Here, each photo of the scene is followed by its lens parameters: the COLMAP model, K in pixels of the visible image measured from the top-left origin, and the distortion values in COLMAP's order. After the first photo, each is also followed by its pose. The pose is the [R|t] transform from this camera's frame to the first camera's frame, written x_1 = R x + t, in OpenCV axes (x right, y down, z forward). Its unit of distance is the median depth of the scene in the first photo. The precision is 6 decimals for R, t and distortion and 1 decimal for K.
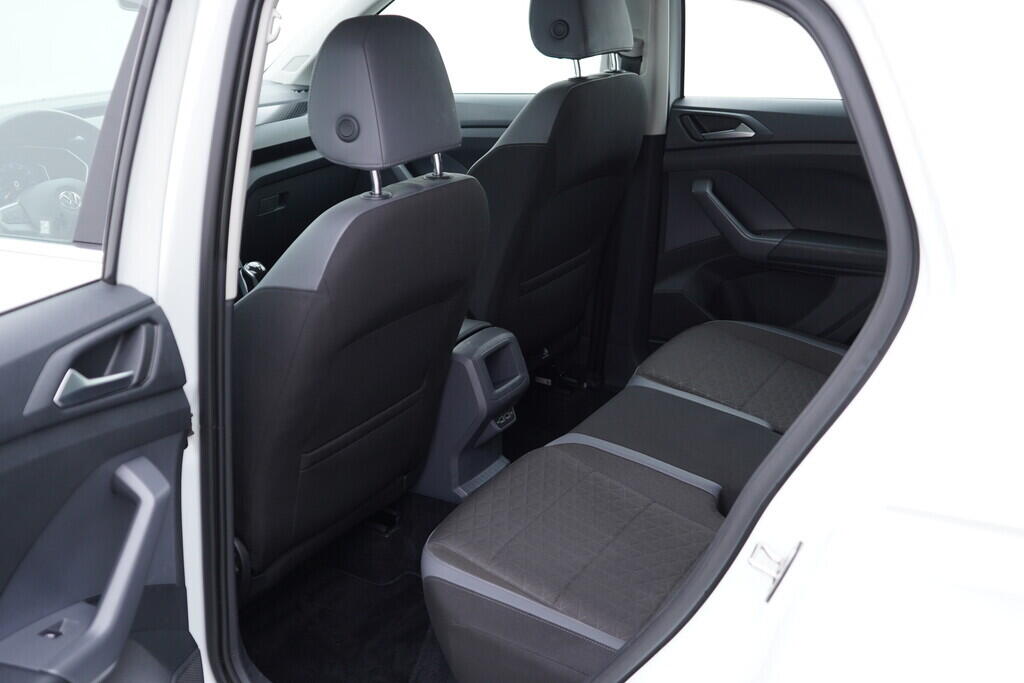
lens RADIAL K [[1050.0, 0, 513.7], [0, 1050.0, 342.7], [0, 0, 1]] dist [-0.002241, 0.000000]
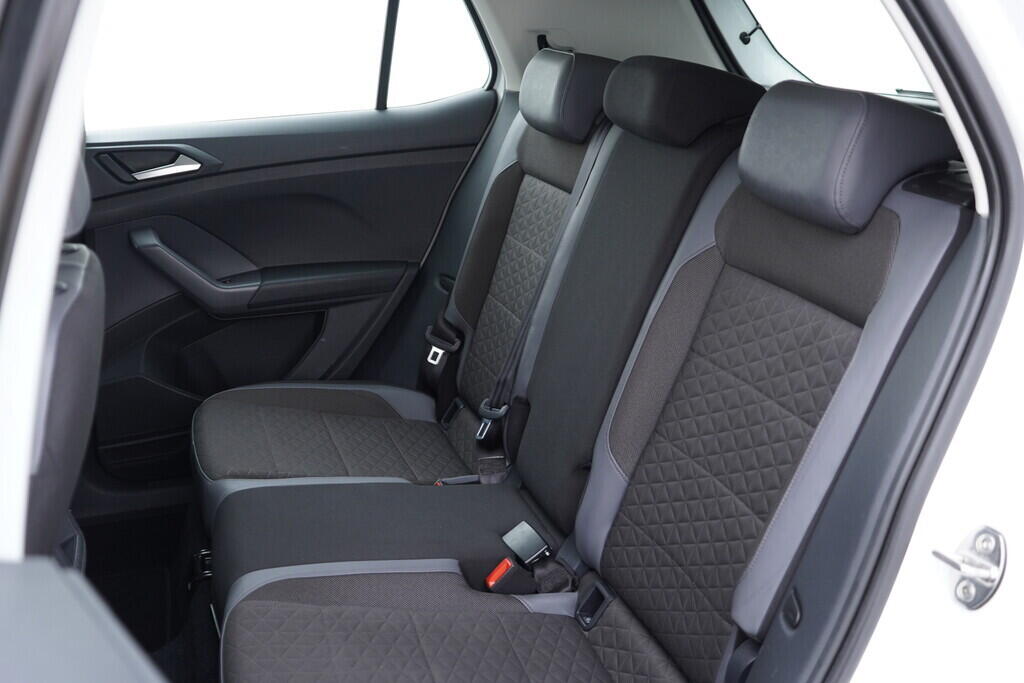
lens RADIAL K [[1050.0, 0, 515.1], [0, 1050.0, 346.7], [0, 0, 1]] dist [-0.002241, 0.000000]
pose [[0.654195, -0.231766, 0.719940, -0.239357], [0.265960, 0.961591, 0.067887, -0.050159], [-0.708022, 0.147064, 0.690708, 0.265427]]
